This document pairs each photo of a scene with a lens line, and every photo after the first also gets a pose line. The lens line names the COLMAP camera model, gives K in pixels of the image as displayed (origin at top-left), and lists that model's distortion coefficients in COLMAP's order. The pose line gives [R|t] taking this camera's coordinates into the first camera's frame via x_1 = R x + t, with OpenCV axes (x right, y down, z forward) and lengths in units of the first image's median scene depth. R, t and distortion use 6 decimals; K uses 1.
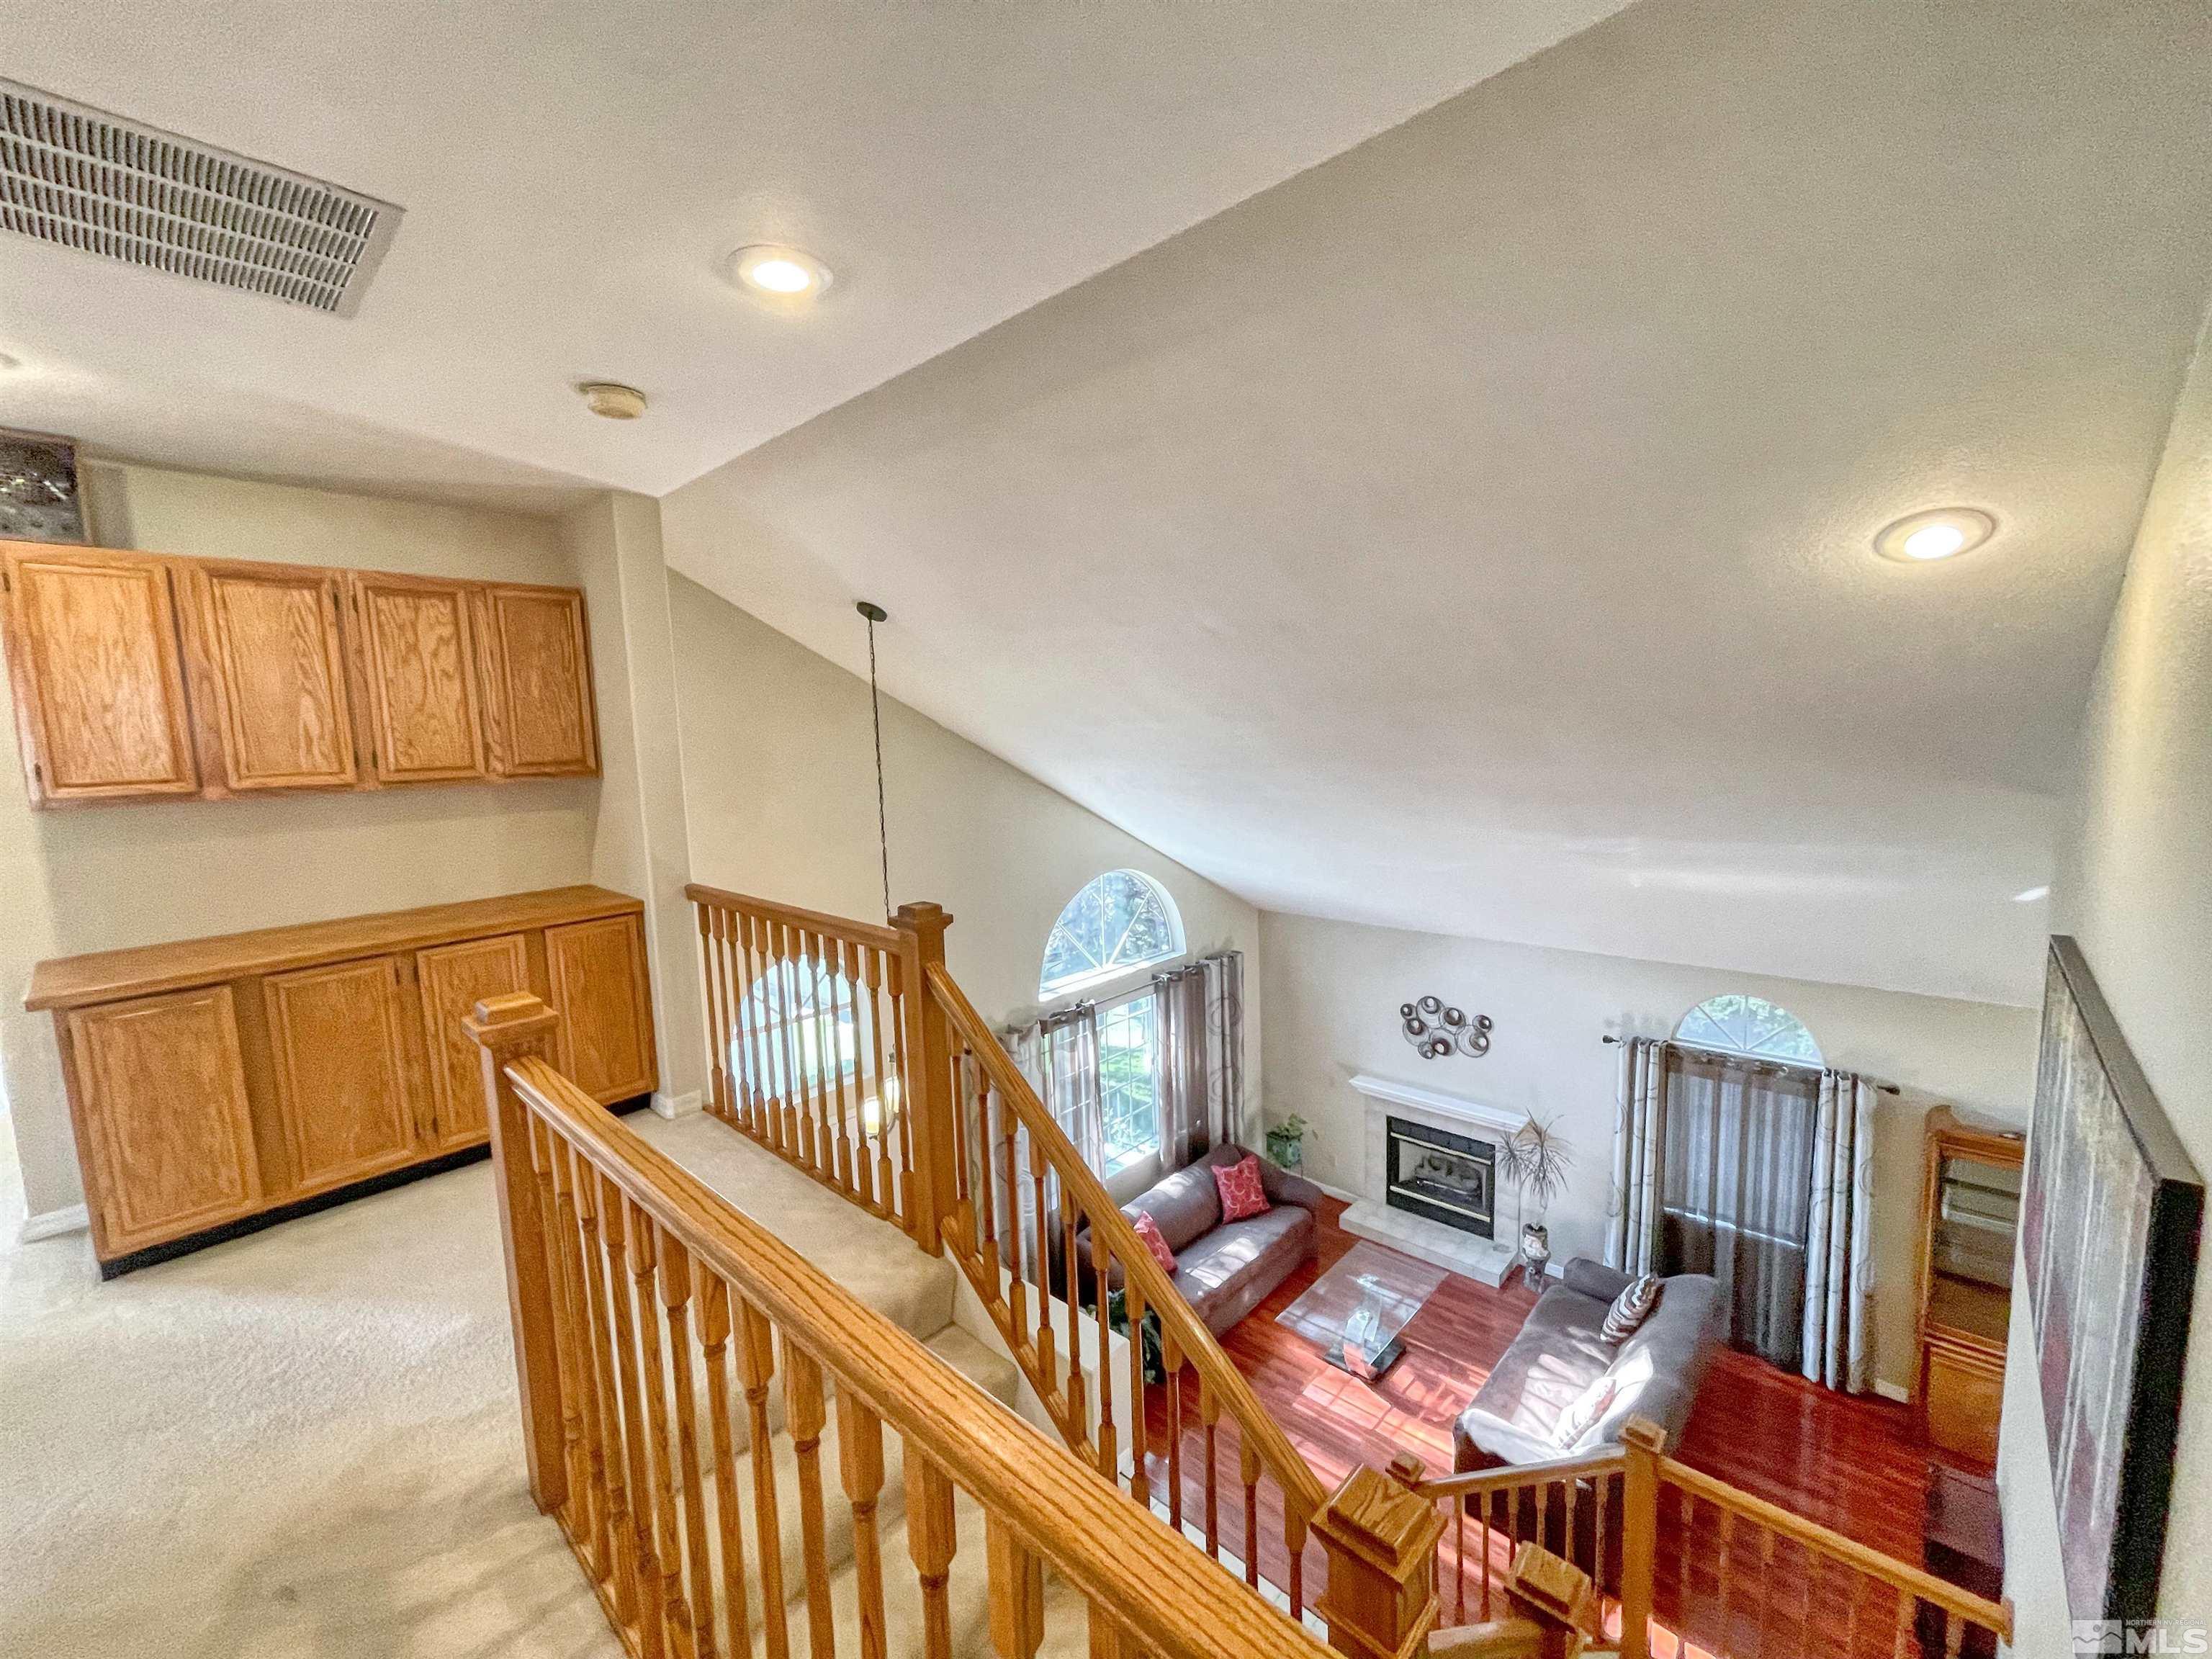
lens RADIAL K [[894.9, 0, 1105.3], [0, 894.9, 827.9], [0, 0, 1]] dist [-0.006980, 0.003310]
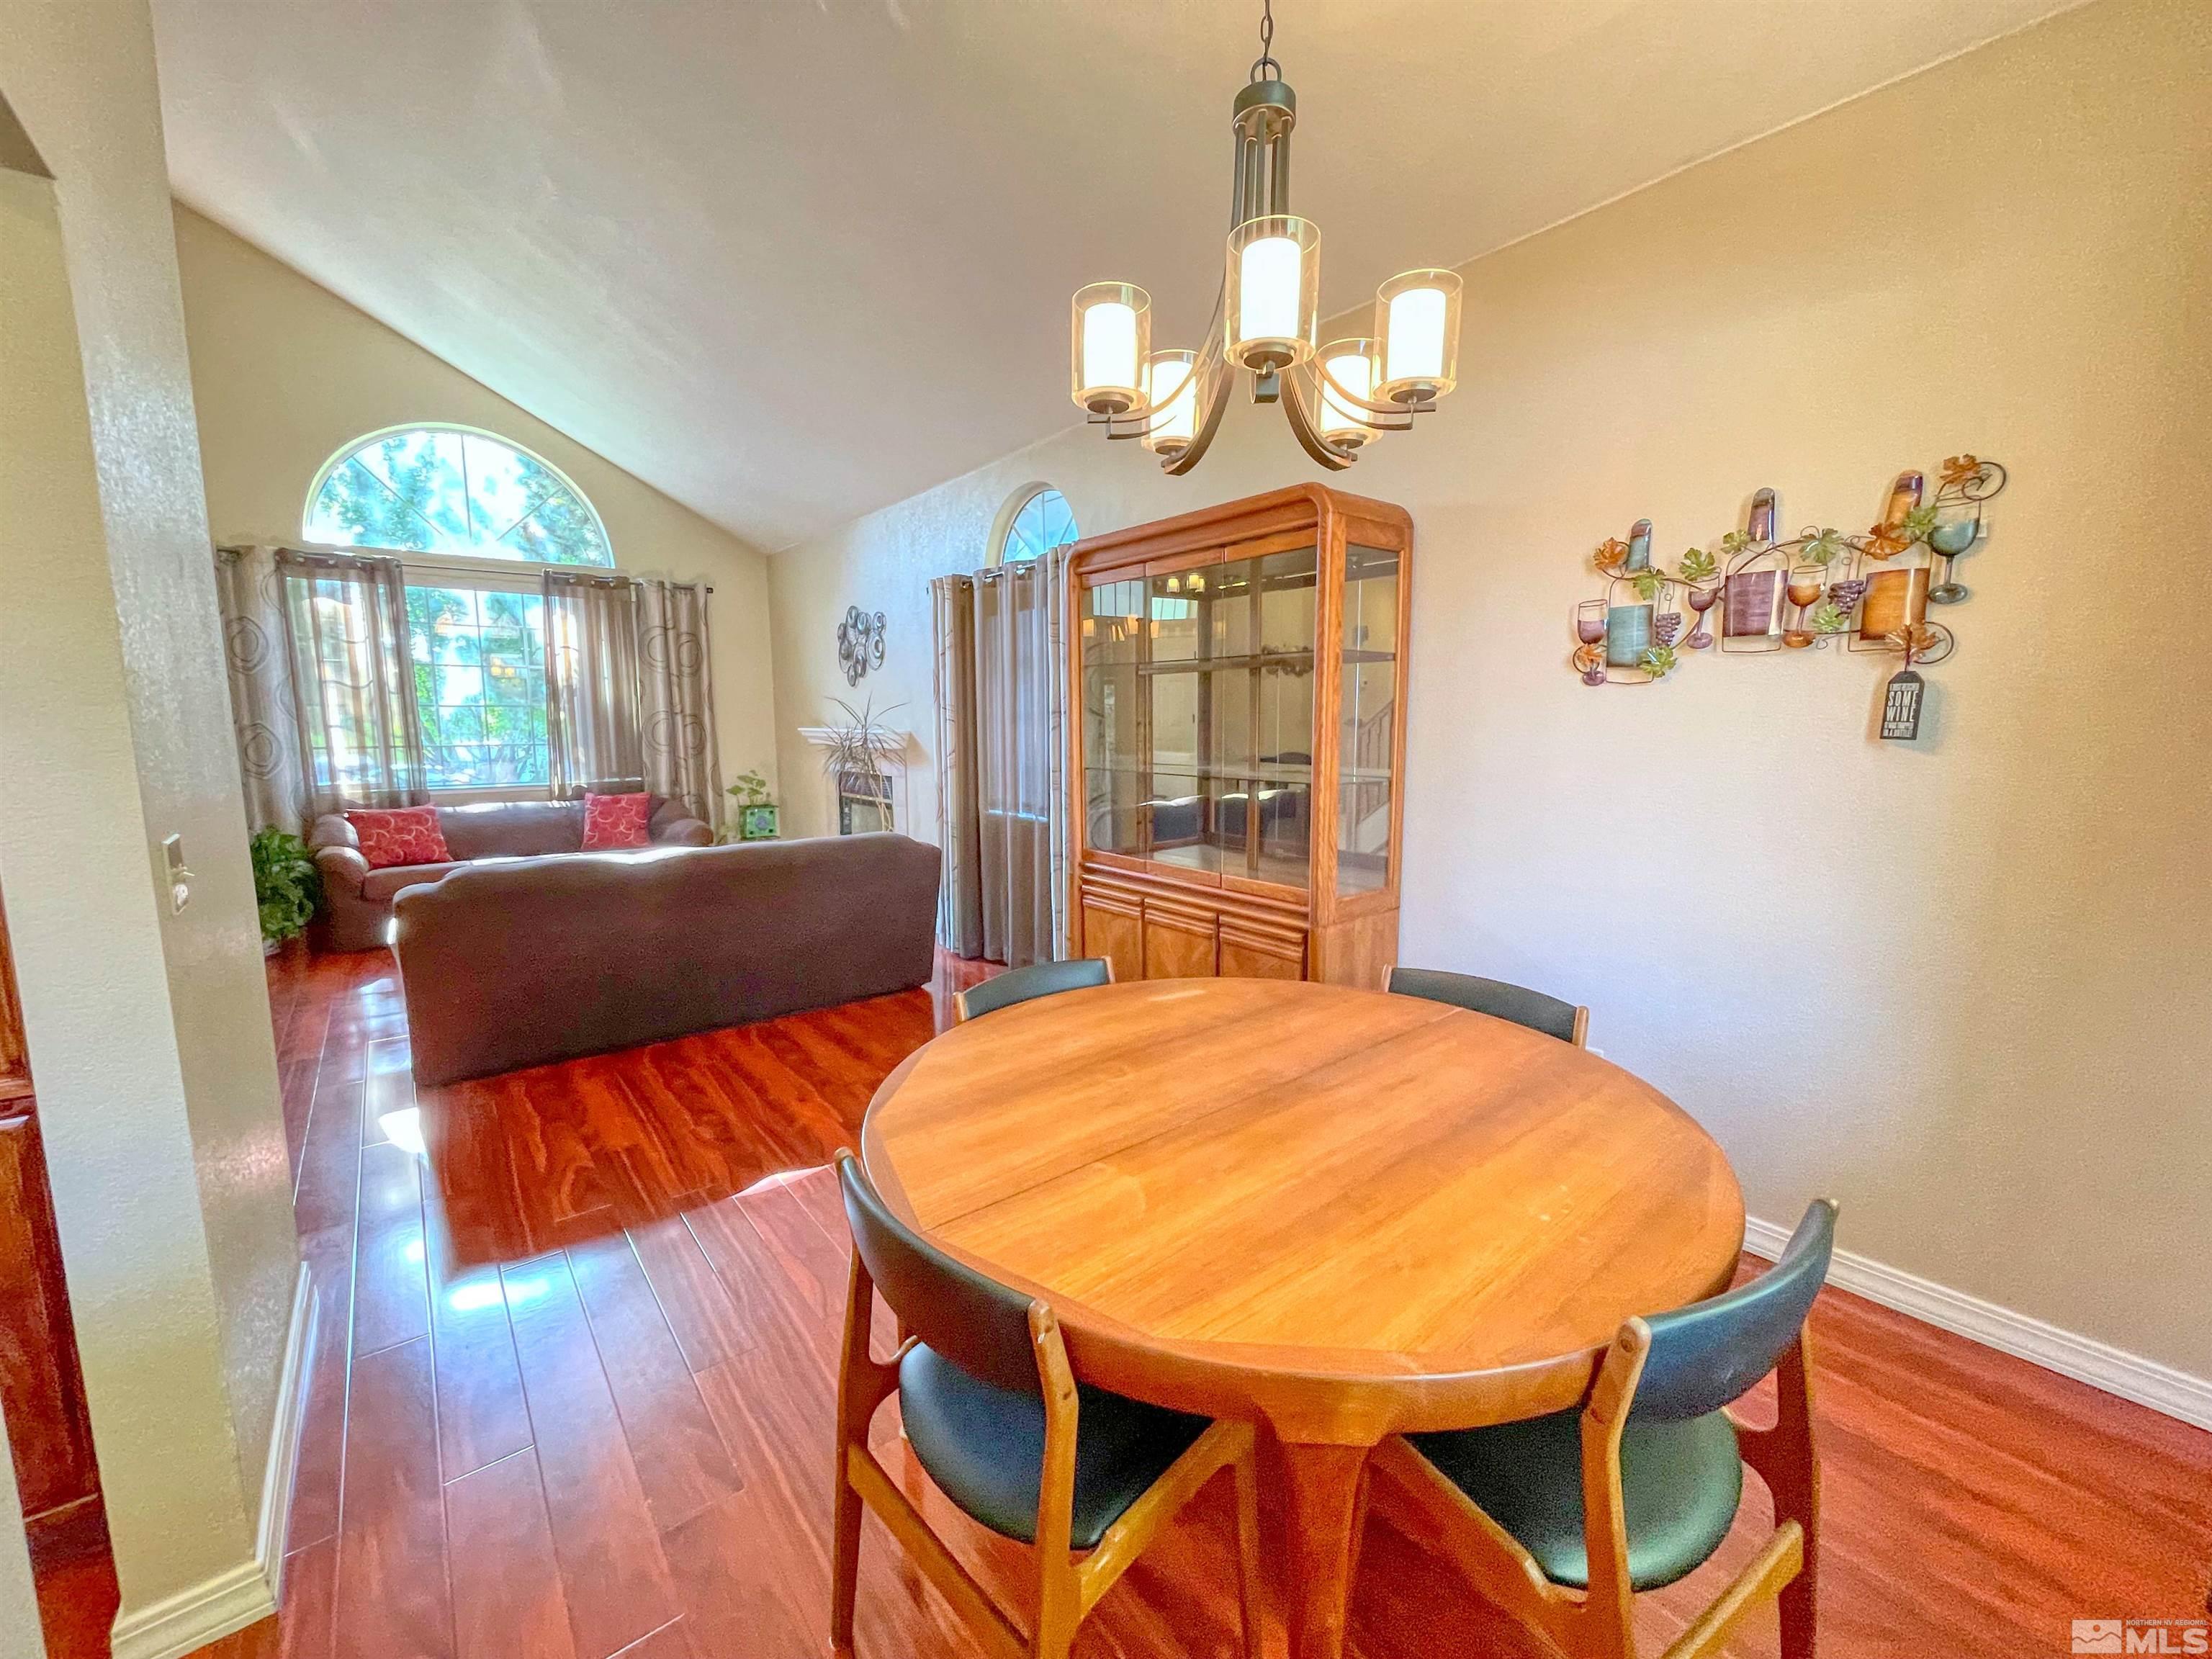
lens RADIAL K [[894.9, 0, 1111.5], [0, 894.9, 831.6], [0, 0, 1]] dist [-0.006980, 0.003310]
pose [[0.989825, 0.057260, -0.130264, 0.834033], [-0.054264, 0.998177, 0.026433, 0.418788], [0.131540, -0.019095, 0.991127, 0.254141]]
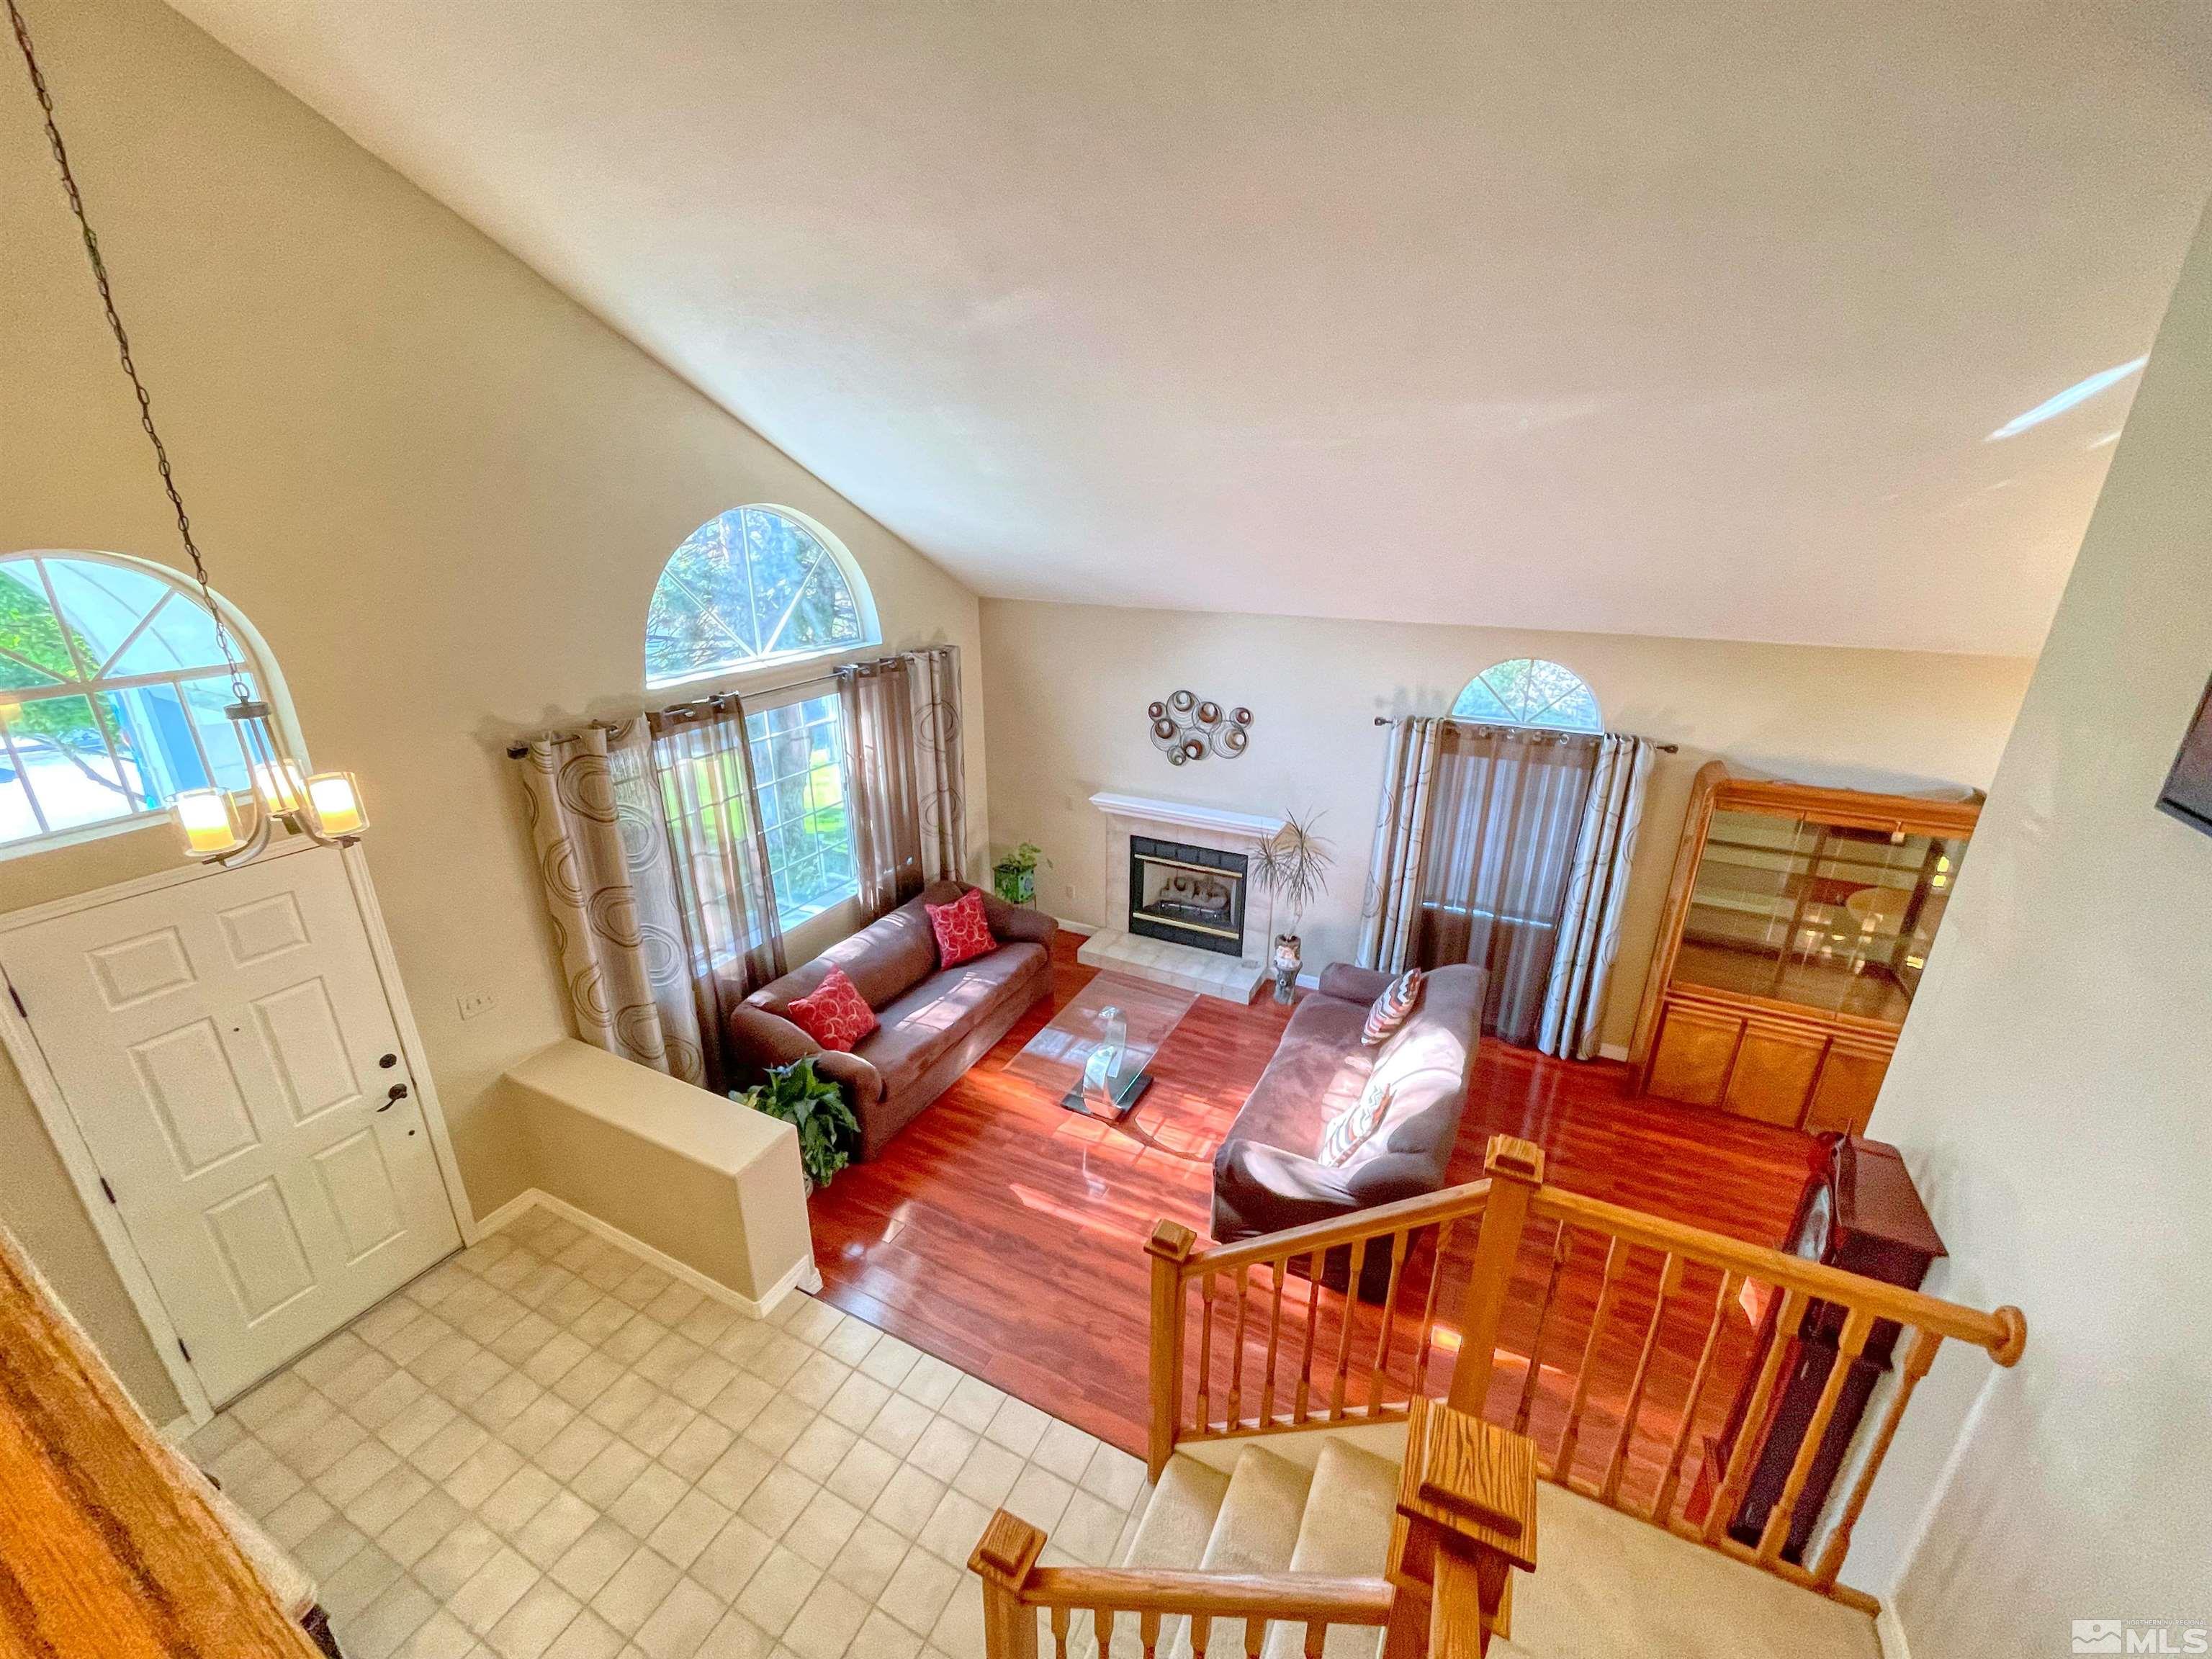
lens RADIAL K [[894.9, 0, 1097.5], [0, 894.9, 829.4], [0, 0, 1]] dist [-0.006980, 0.003310]
pose [[0.961094, -0.061424, 0.269306, 0.063854], [-0.004885, 0.971030, 0.238909, 0.134410], [-0.276179, -0.230929, 0.932951, 0.250848]]
